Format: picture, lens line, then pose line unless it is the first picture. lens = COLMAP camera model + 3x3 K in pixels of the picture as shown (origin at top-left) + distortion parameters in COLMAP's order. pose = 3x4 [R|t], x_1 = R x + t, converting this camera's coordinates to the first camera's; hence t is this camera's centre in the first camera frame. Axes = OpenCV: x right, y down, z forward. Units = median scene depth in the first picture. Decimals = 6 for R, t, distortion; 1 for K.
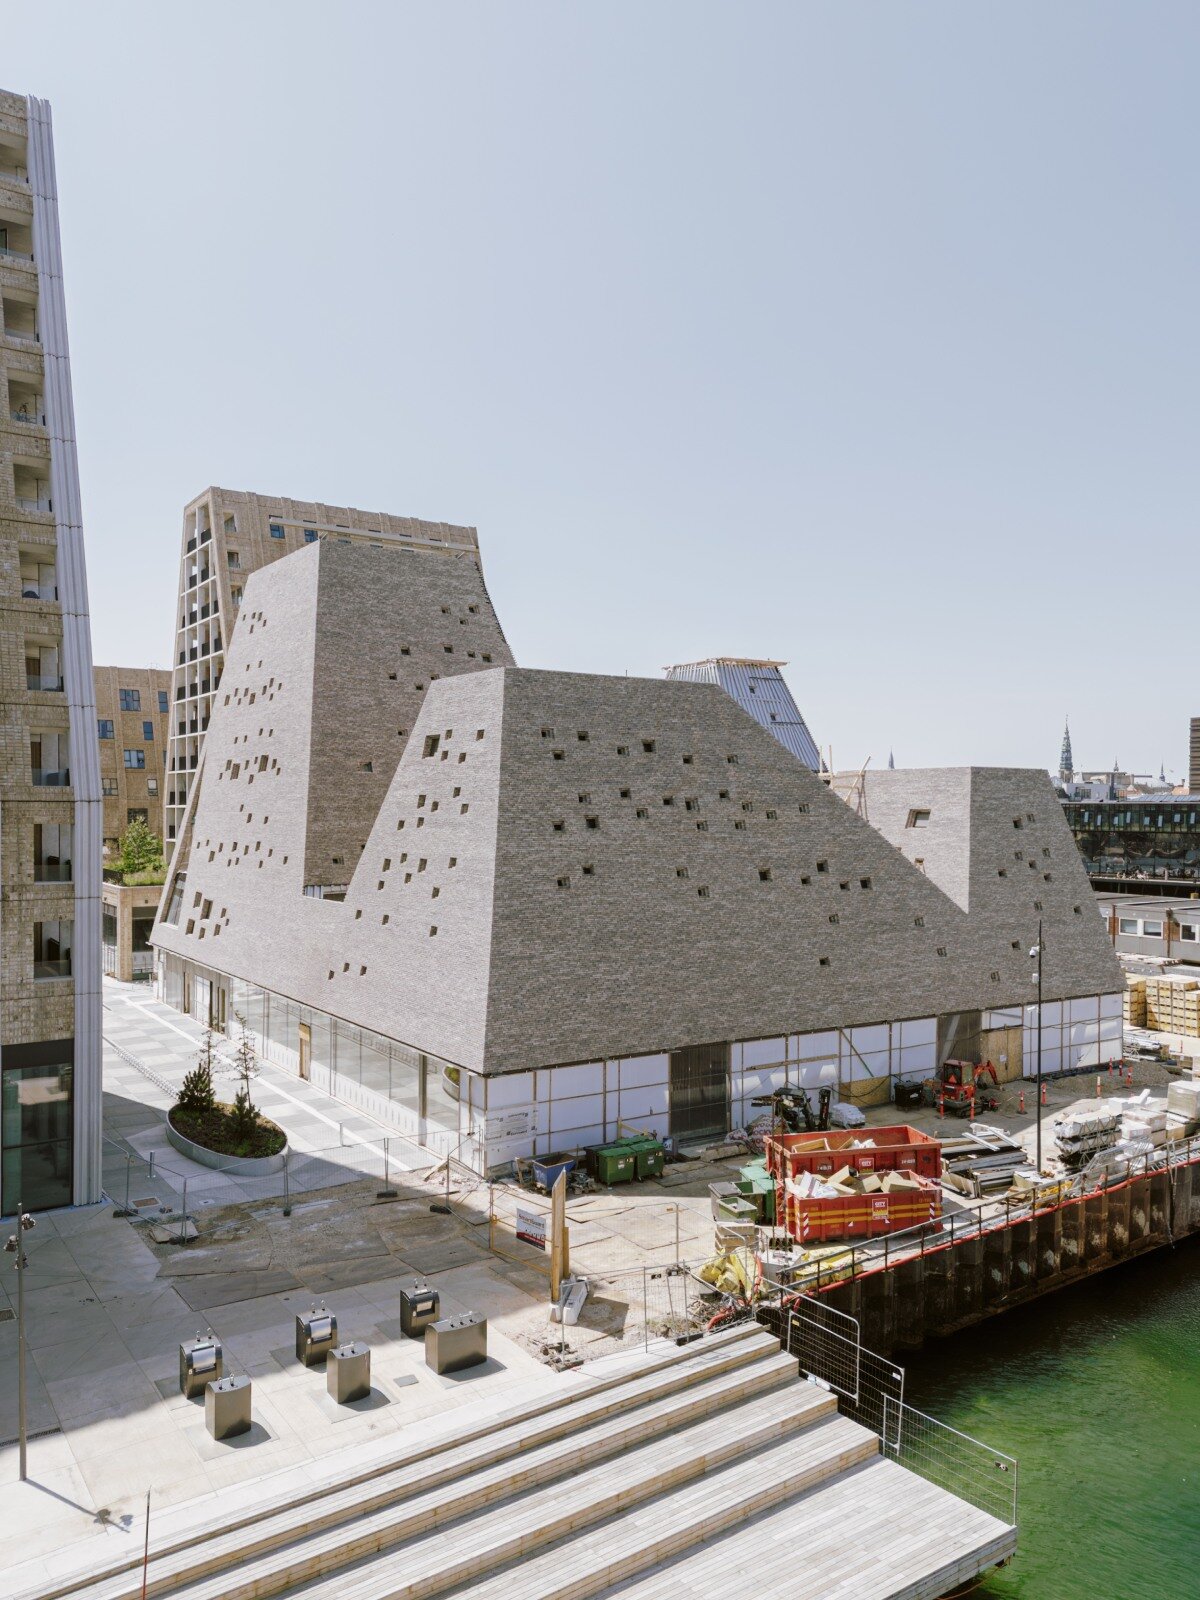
lens RADIAL K [[1199.4, 0, 600.0], [0, 1199.4, 800.0], [0, 0, 1]] dist [0.016338, -0.009877]
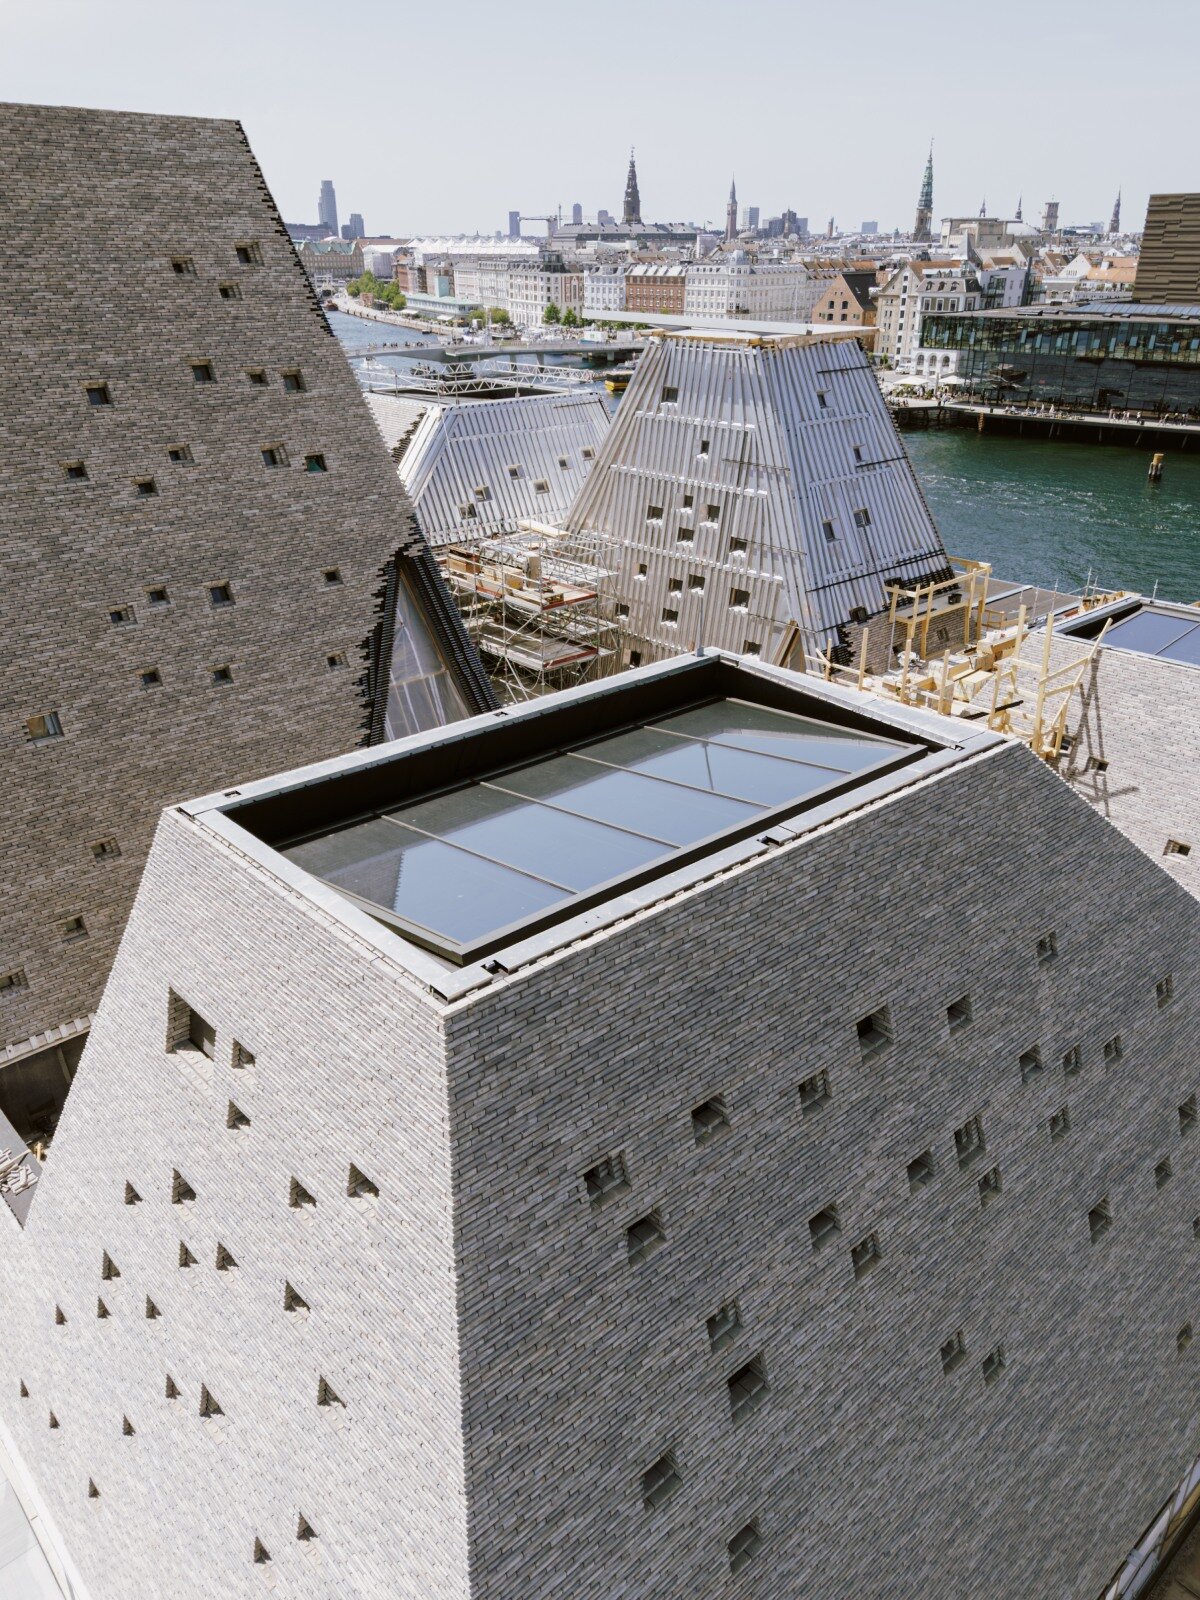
lens RADIAL K [[1199.4, 0, 600.0], [0, 1199.4, 800.0], [0, 0, 1]] dist [0.016338, -0.009877]
pose [[0.989258, -0.066887, 0.129977, -0.050562], [0.004963, 0.904028, 0.427444, -0.171706], [-0.146093, -0.422207, 0.894650, 0.521443]]
